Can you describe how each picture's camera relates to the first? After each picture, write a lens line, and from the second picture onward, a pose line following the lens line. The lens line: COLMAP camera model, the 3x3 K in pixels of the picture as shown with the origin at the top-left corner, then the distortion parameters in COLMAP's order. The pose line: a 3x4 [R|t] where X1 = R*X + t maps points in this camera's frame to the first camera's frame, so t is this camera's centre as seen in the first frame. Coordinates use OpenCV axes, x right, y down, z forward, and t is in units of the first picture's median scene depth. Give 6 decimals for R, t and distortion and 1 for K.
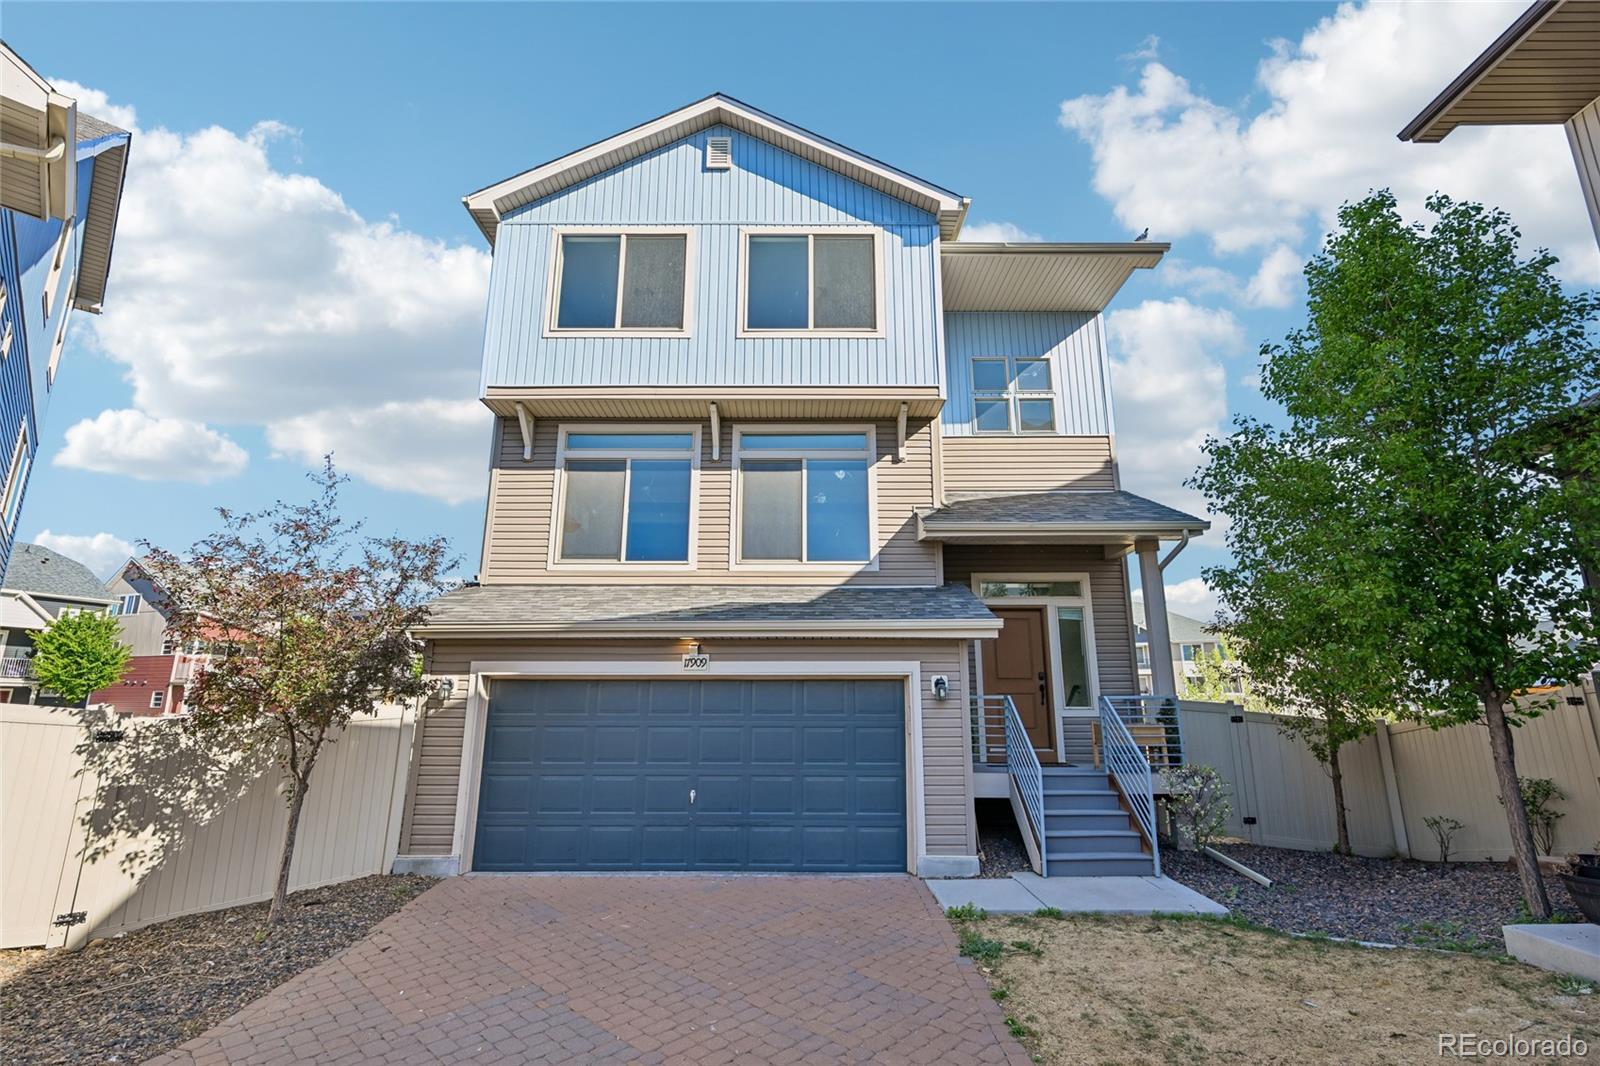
lens RADIAL K [[721.7, 0, 798.6], [0, 721.7, 531.3], [0, 0, 1]] dist [-0.004524, -0.000589]
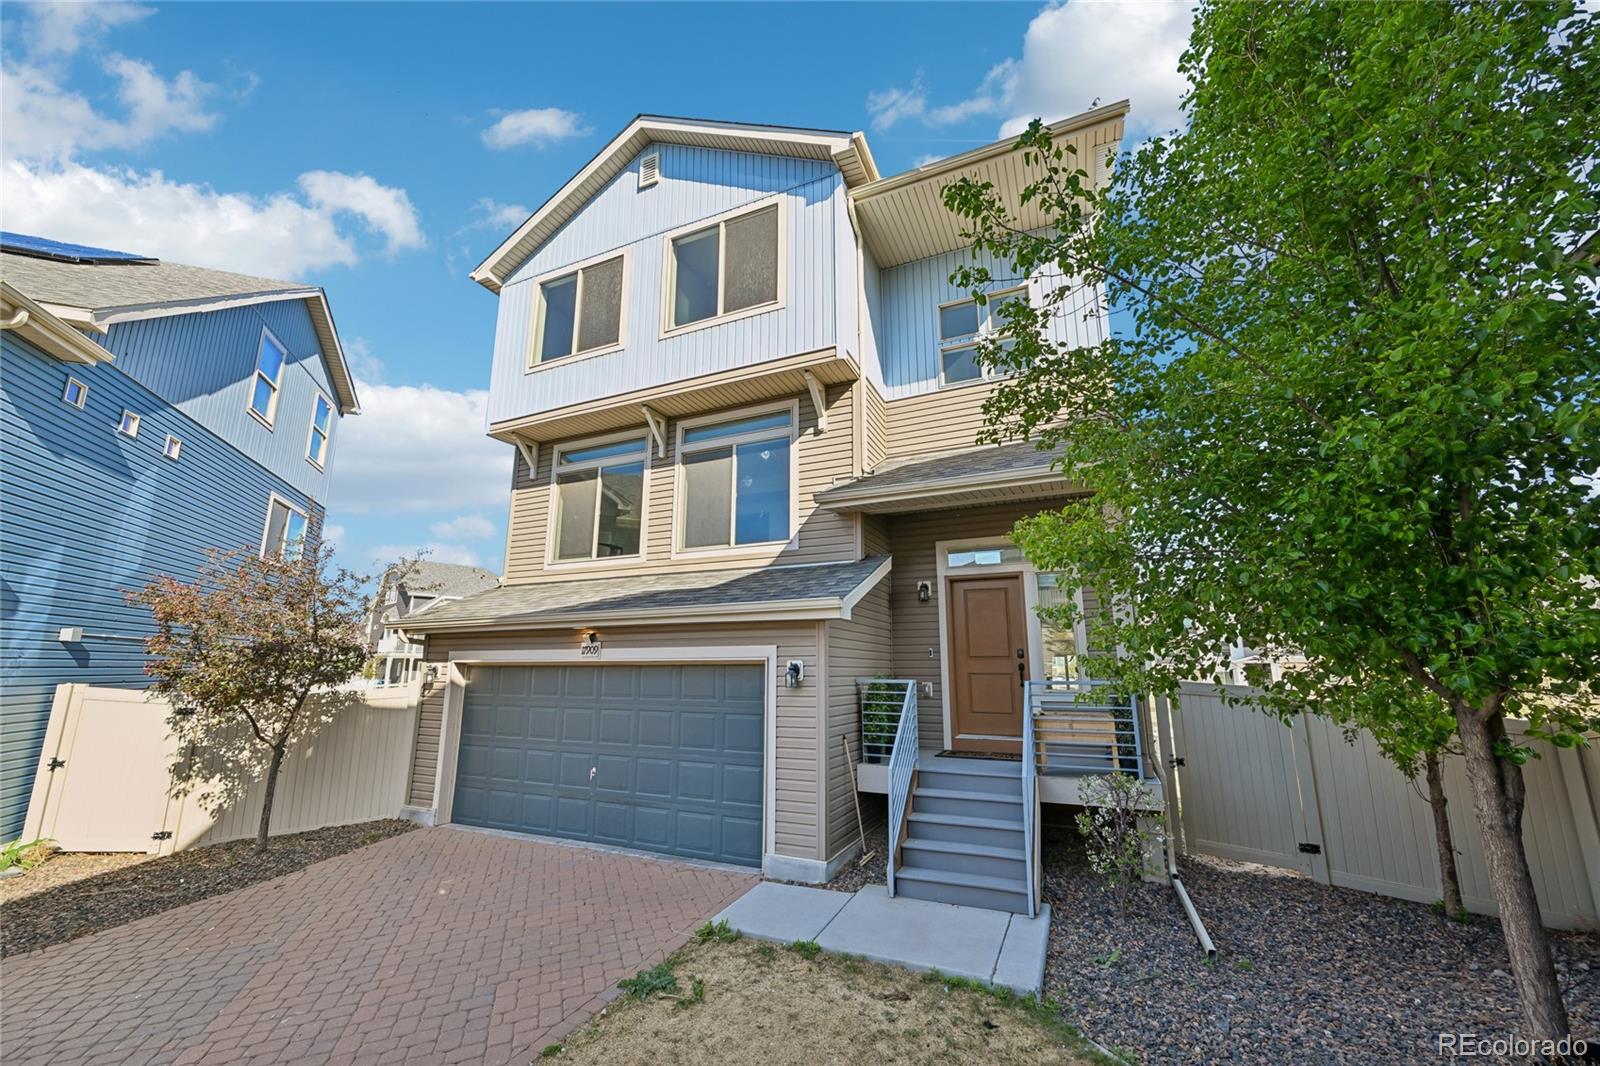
lens RADIAL K [[624.4, 0, 800.7], [0, 624.4, 535.4], [0, 0, 1]] dist [-0.002559, 0.000716]
pose [[0.912160, -0.087822, -0.400313, 0.442874], [0.098999, 0.995061, 0.007283, 0.030078], [0.397697, -0.046274, 0.916349, 0.232196]]
